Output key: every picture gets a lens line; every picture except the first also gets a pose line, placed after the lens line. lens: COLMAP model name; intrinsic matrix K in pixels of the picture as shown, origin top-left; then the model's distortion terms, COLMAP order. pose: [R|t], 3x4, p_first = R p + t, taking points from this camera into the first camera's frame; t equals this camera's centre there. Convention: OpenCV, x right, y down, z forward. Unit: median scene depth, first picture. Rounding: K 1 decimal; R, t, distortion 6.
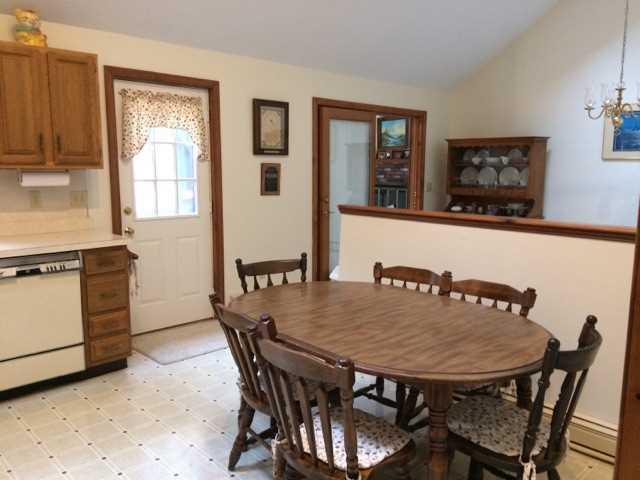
lens RADIAL K [[536.1, 0, 320.0], [0, 536.1, 240.0], [0, 0, 1]] dist [0.096705, -0.120588]
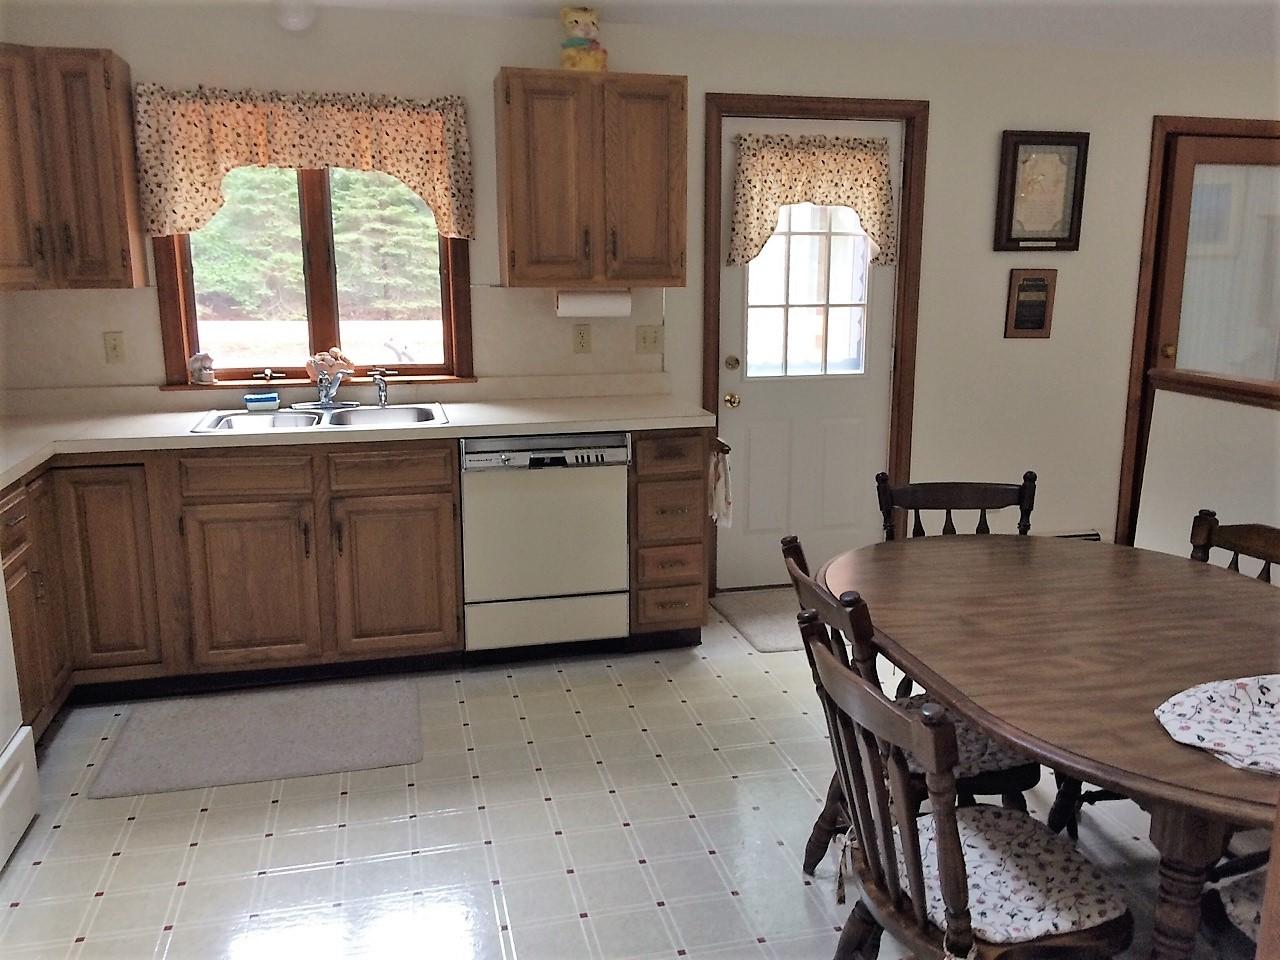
lens RADIAL K [[1072.3, 0, 640.0], [0, 1072.3, 480.0], [0, 0, 1]] dist [0.096705, -0.120588]
pose [[0.868276, 0.095622, -0.486778, 0.121045], [-0.064646, 0.994689, 0.080086, -0.020469], [0.491851, -0.038069, 0.869847, 0.013817]]
